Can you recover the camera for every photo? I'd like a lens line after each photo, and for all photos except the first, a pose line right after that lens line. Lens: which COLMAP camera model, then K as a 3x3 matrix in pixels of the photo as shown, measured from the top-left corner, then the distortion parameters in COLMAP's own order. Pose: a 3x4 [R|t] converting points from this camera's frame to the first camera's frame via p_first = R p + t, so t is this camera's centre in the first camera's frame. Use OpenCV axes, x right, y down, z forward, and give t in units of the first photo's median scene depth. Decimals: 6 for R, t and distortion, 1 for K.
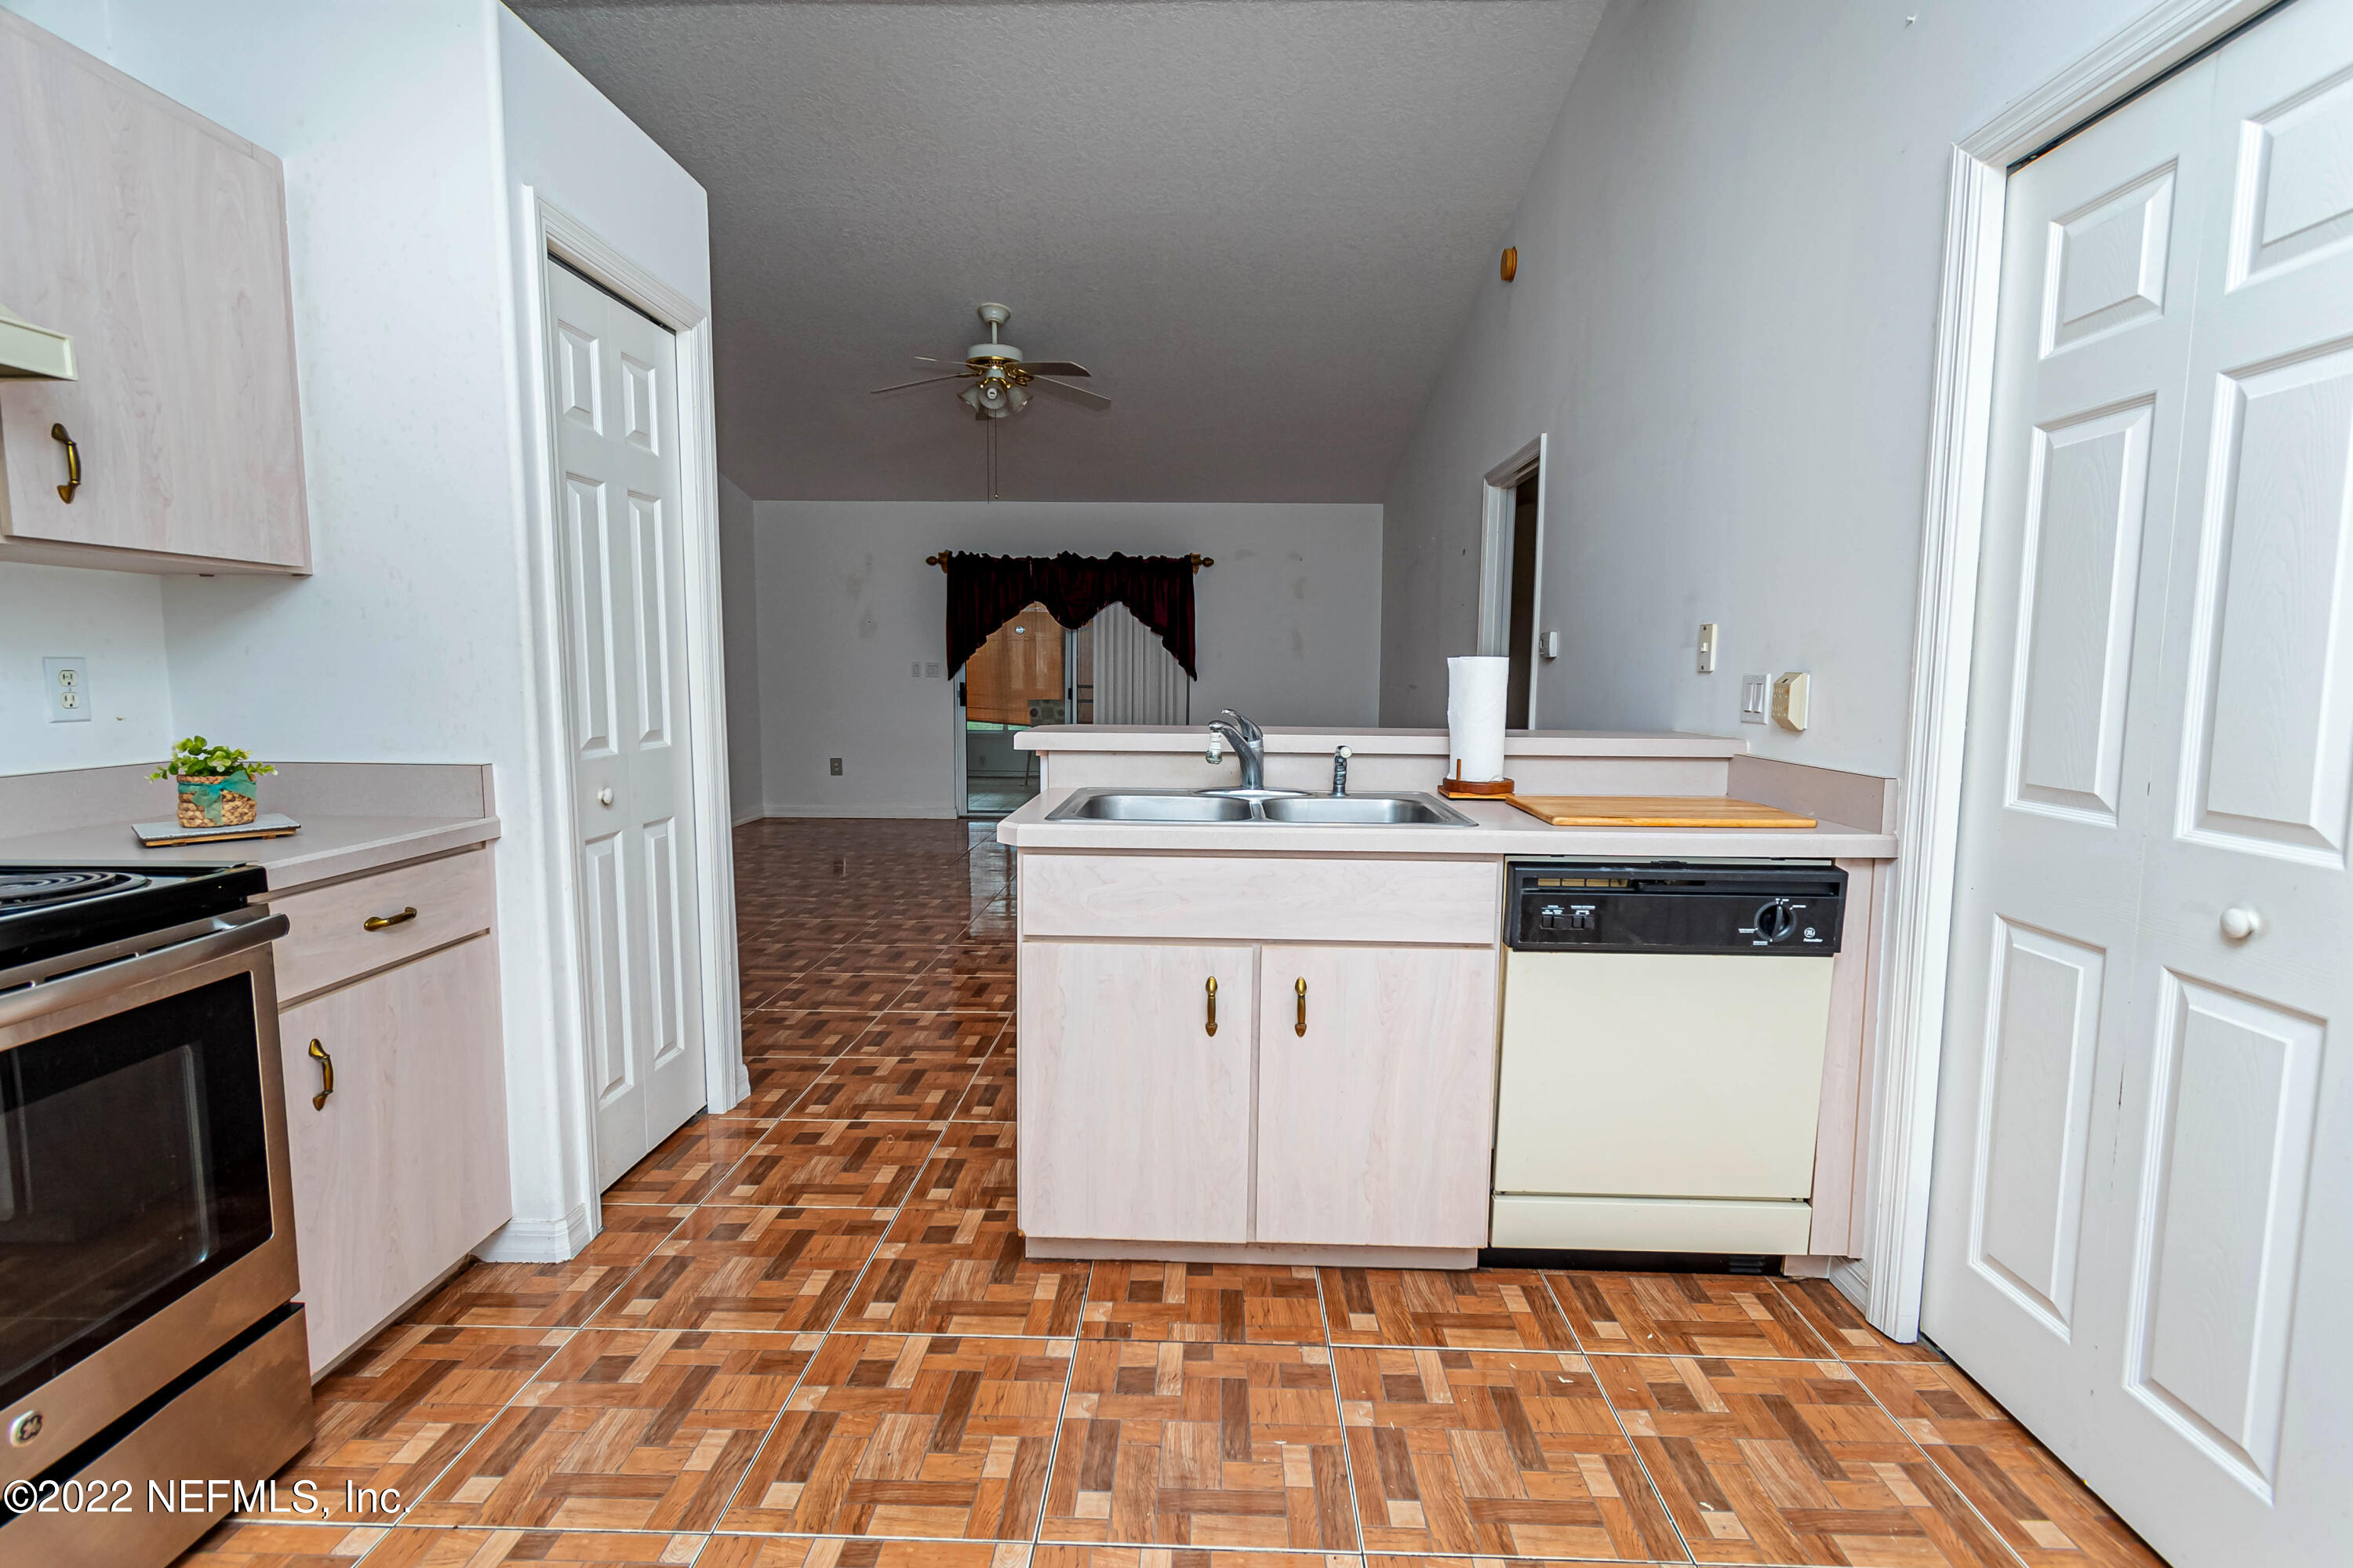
lens RADIAL K [[1070.1, 0, 1176.5], [0, 1070.1, 784.0], [0, 0, 1]] dist [0.004140, -0.001305]
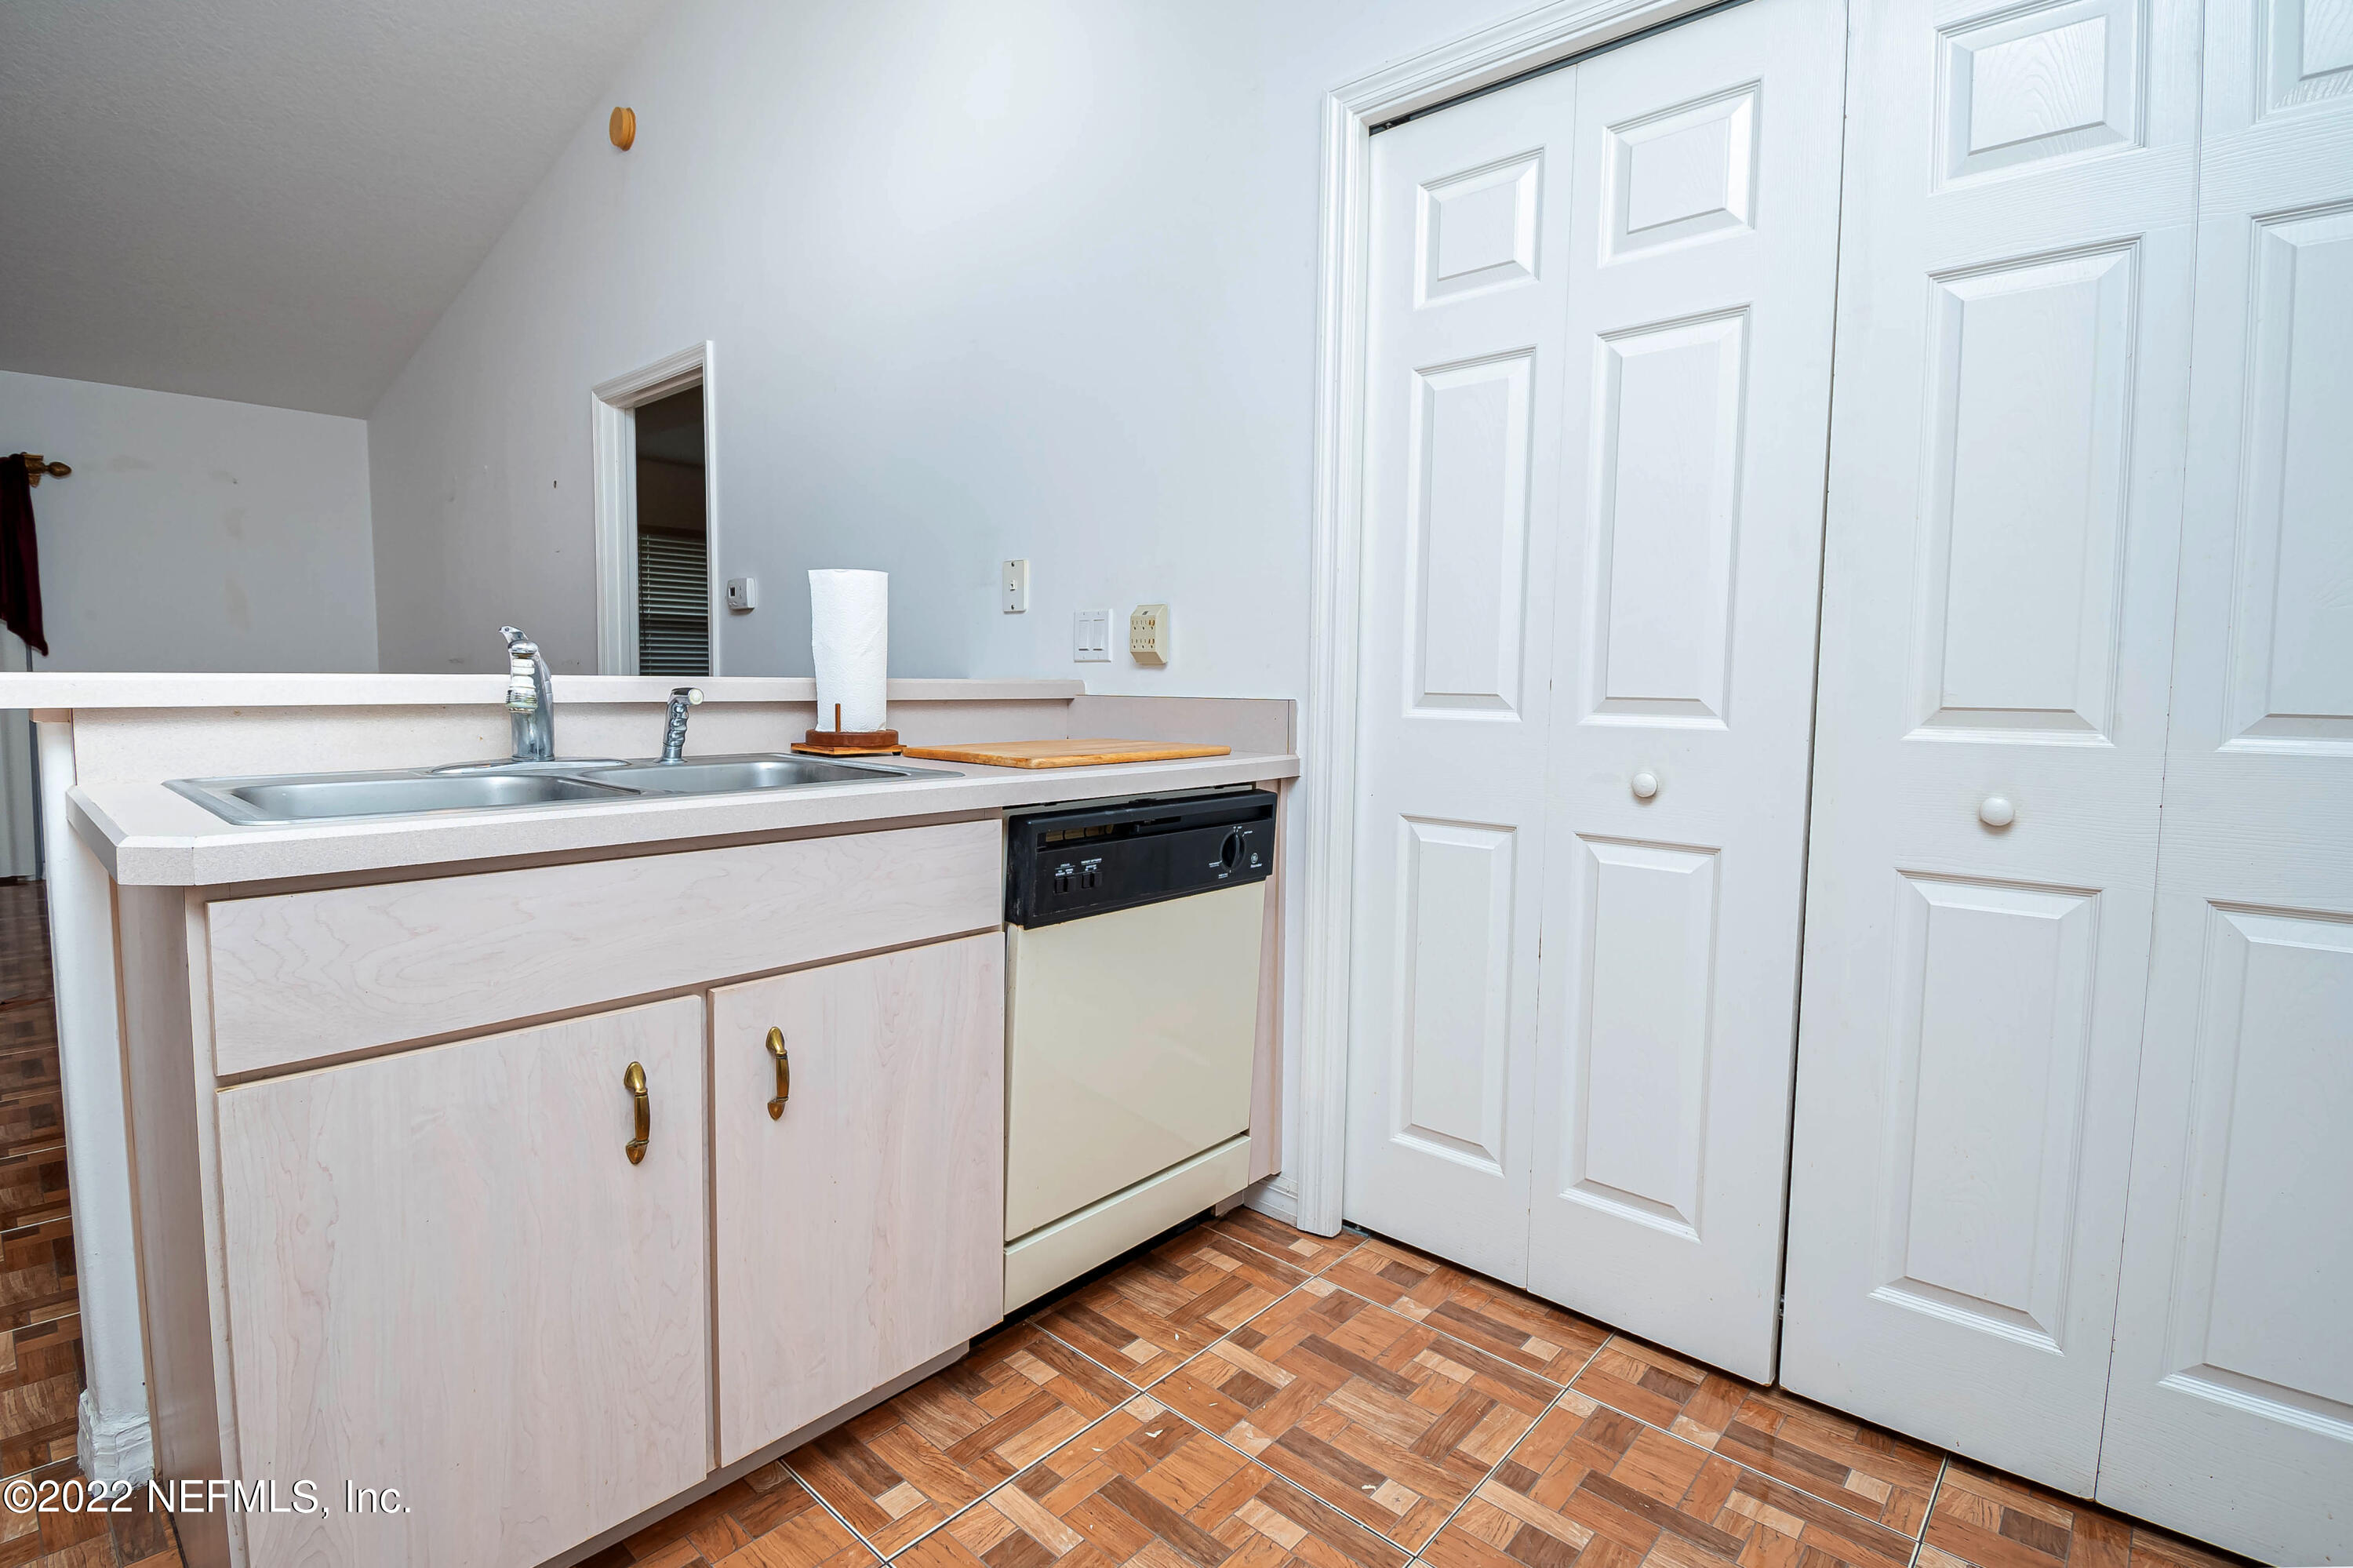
lens RADIAL K [[1123.7, 0, 1120.3], [0, 1123.7, 774.7], [0, 0, 1]] dist [0.003285, -0.000440]
pose [[0.661050, -0.064983, 0.747523, -0.251360], [0.075229, 0.996963, 0.020140, 0.032510], [-0.746561, 0.042922, 0.663931, 0.403575]]
